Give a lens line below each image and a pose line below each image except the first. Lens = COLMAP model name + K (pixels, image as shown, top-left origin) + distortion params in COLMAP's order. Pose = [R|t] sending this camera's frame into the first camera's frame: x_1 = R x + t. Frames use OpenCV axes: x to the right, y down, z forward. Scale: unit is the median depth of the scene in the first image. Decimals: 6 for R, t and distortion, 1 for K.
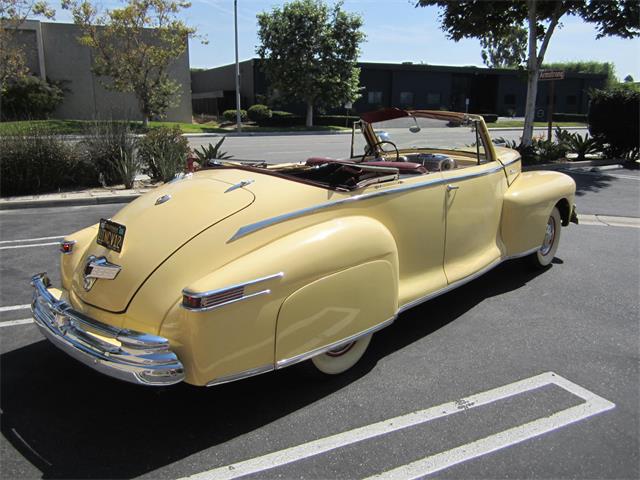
lens RADIAL K [[516.1, 0, 320.0], [0, 516.1, 240.0], [0, 0, 1]] dist [-0.042382, 0.003661]
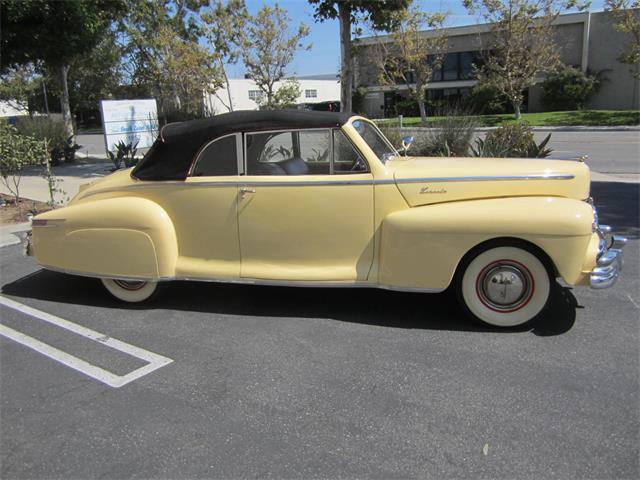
lens RADIAL K [[516.1, 0, 320.0], [0, 516.1, 240.0], [0, 0, 1]] dist [-0.042382, 0.003661]
pose [[0.503224, 0.191634, -0.842640, 1.260668], [-0.173735, 0.977627, 0.118579, -0.155259], [0.846511, 0.086724, 0.525259, 0.556950]]
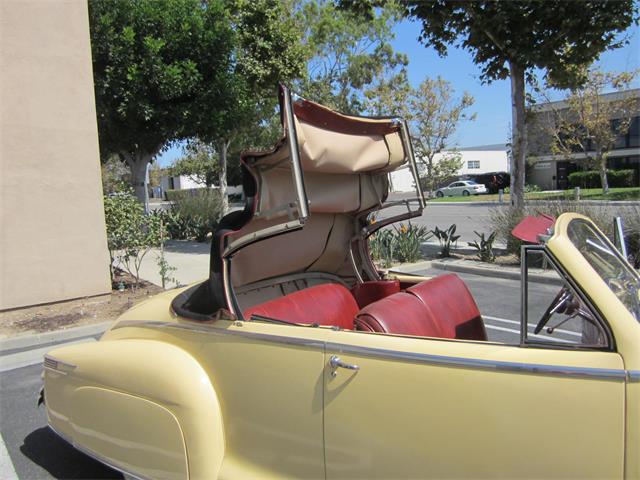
lens RADIAL K [[516.1, 0, 320.0], [0, 516.1, 240.0], [0, 0, 1]] dist [-0.042382, 0.003661]
pose [[0.220034, 0.085036, -0.971779, 0.767933], [-0.190783, 0.980707, 0.042620, -0.247956], [0.956654, 0.176021, 0.232012, 0.813798]]
